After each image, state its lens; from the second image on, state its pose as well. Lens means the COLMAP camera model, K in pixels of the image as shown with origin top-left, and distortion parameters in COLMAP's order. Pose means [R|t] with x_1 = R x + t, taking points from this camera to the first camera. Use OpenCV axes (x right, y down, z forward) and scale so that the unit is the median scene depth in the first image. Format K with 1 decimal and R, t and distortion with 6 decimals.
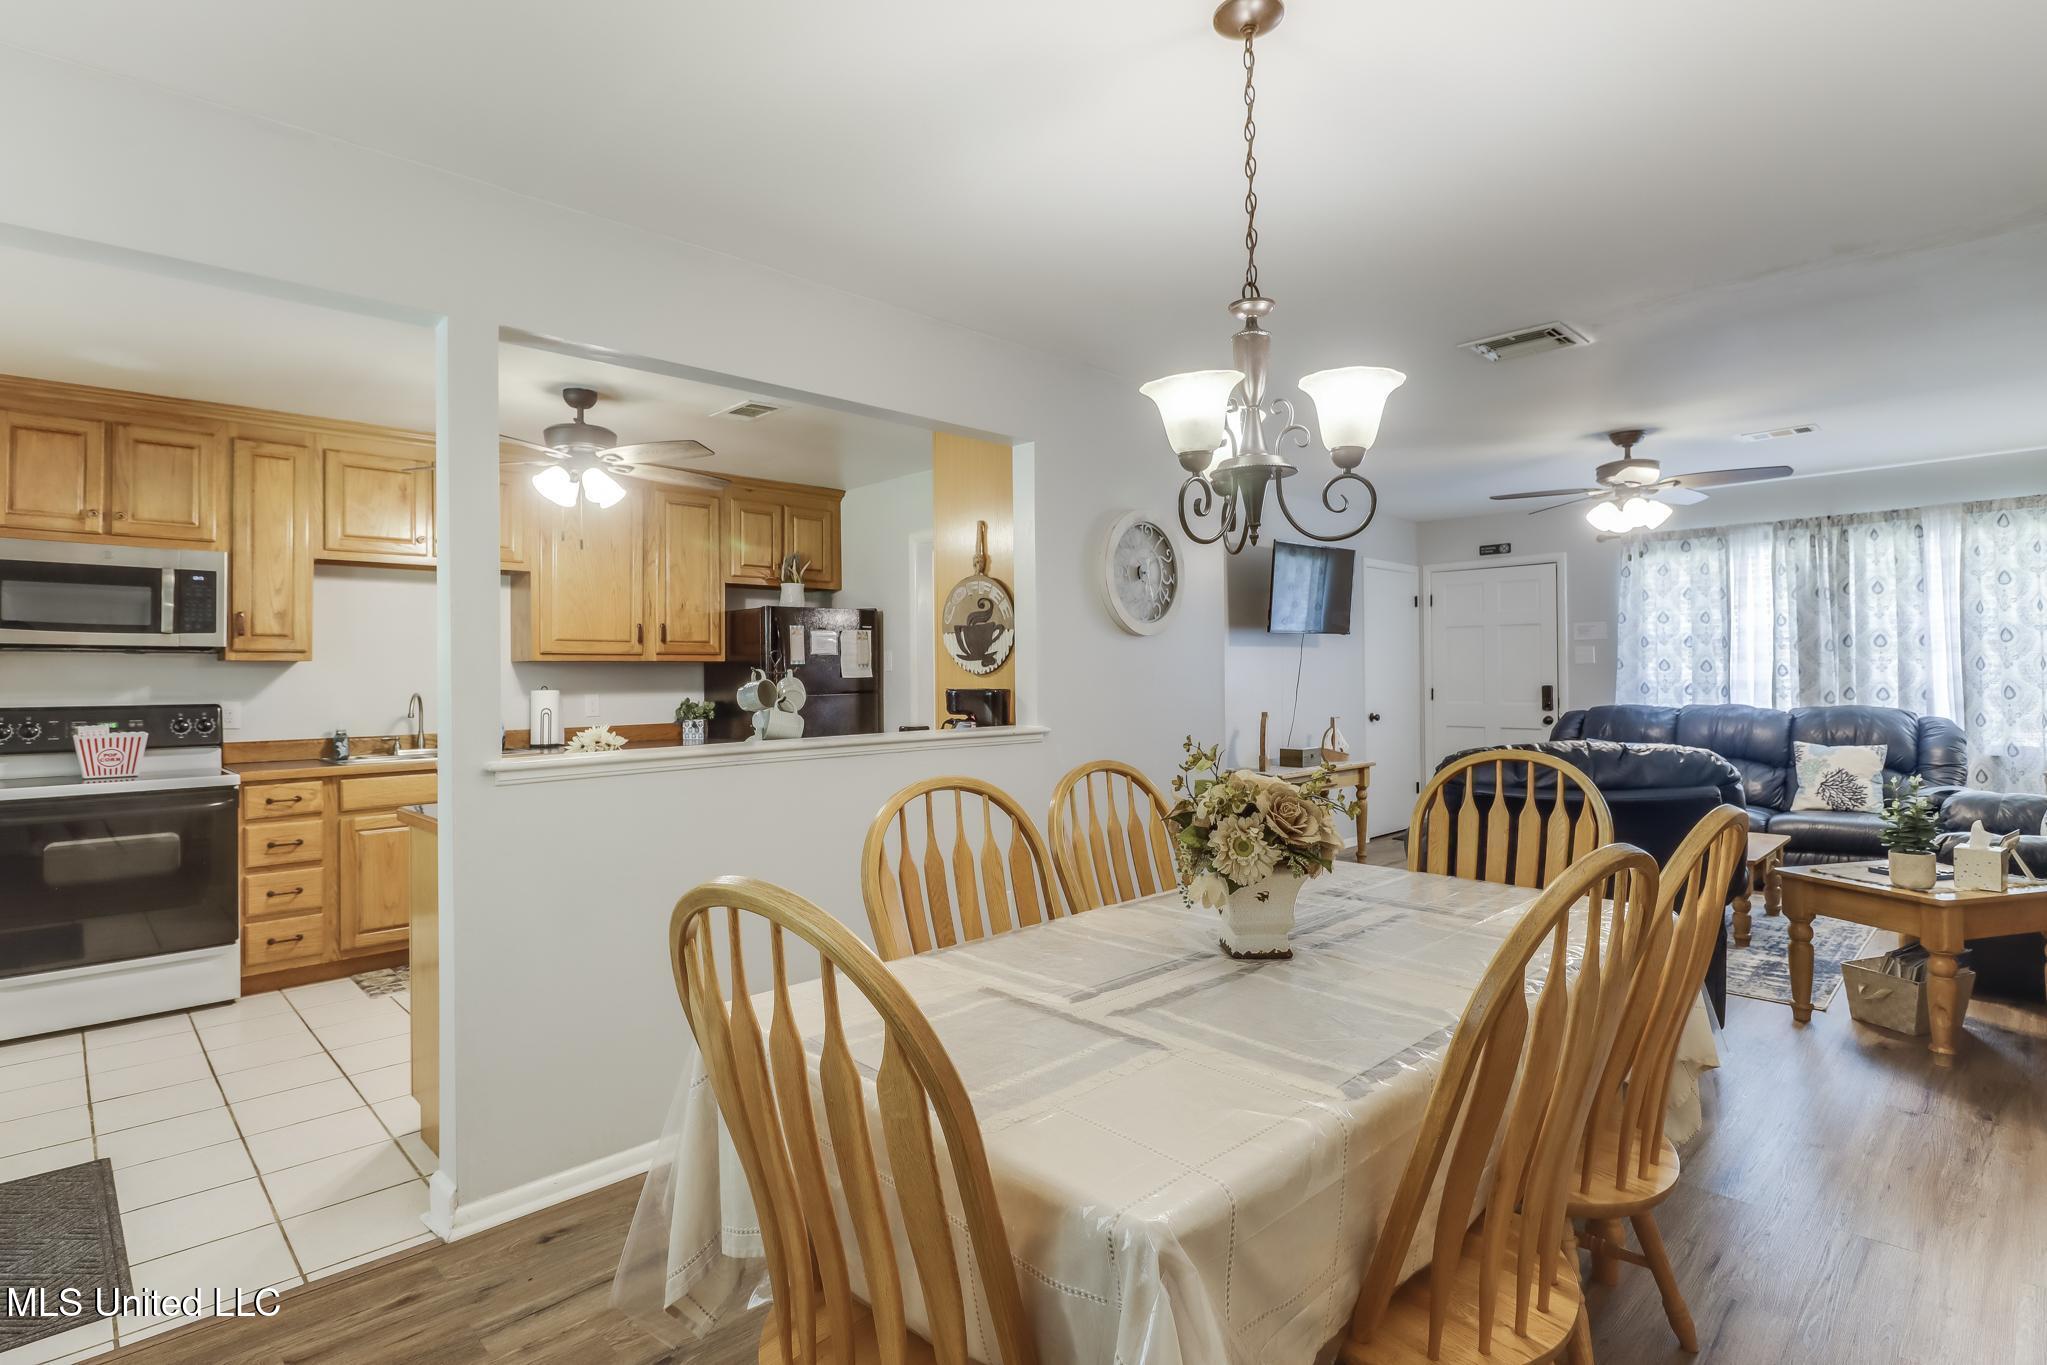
lens RADIAL K [[1017.4, 0, 1013.6], [0, 1017.4, 665.4], [0, 0, 1]] dist [0.013375, -0.007565]
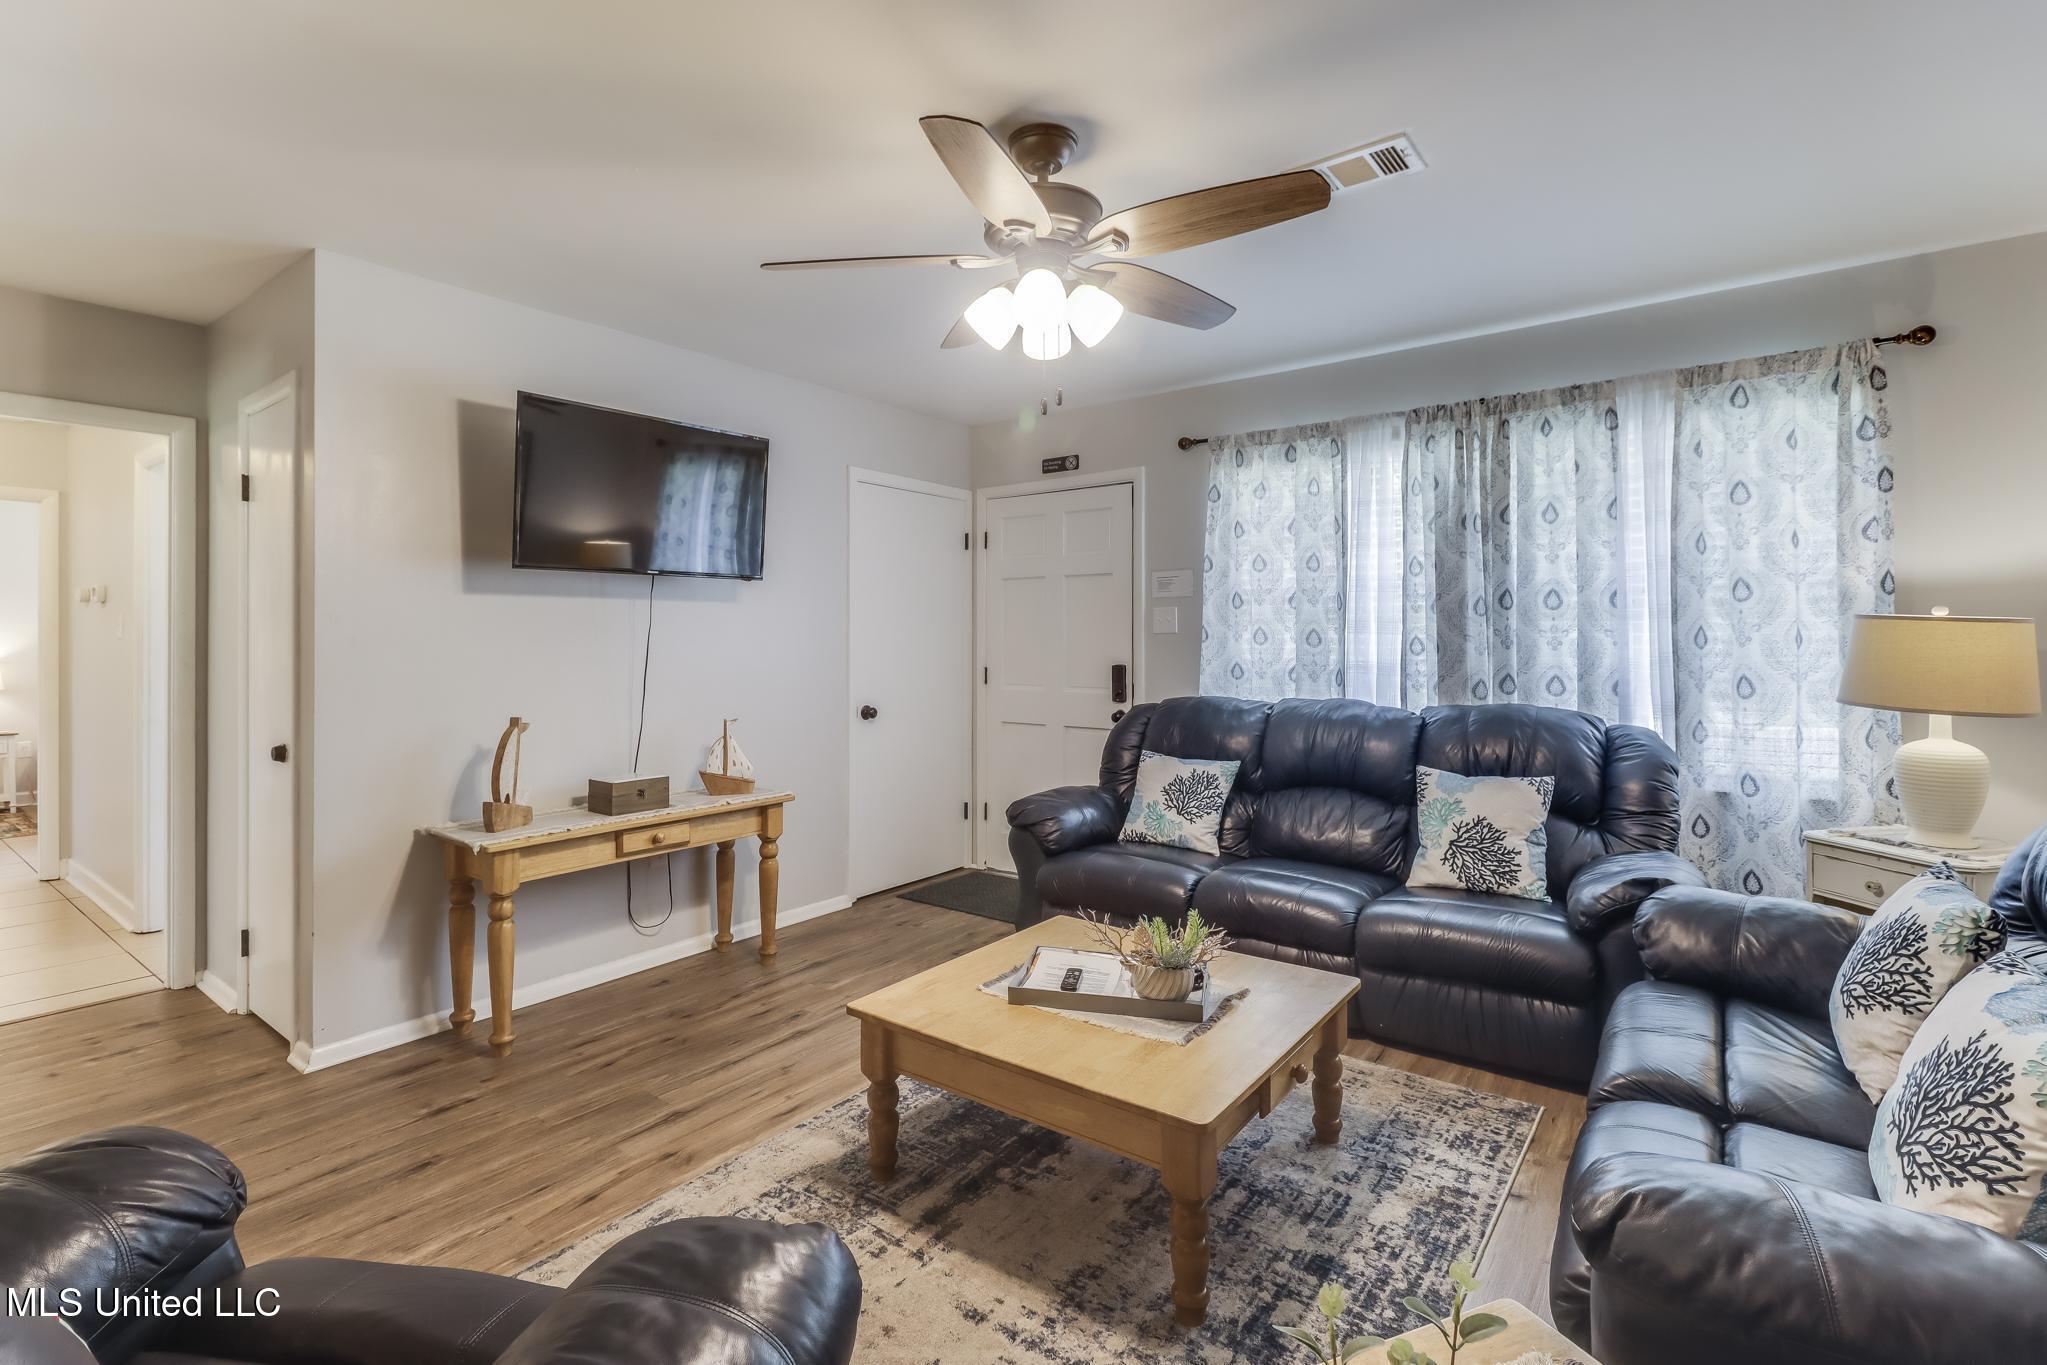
lens RADIAL K [[958.3, 0, 990.1], [0, 958.3, 637.4], [0, 0, 1]] dist [0.013380, -0.000376]
pose [[0.990815, 0.006993, 0.135045, 0.430809], [-0.007896, 0.999950, 0.006147, -0.002184], [-0.134995, -0.007157, 0.990820, 0.468643]]
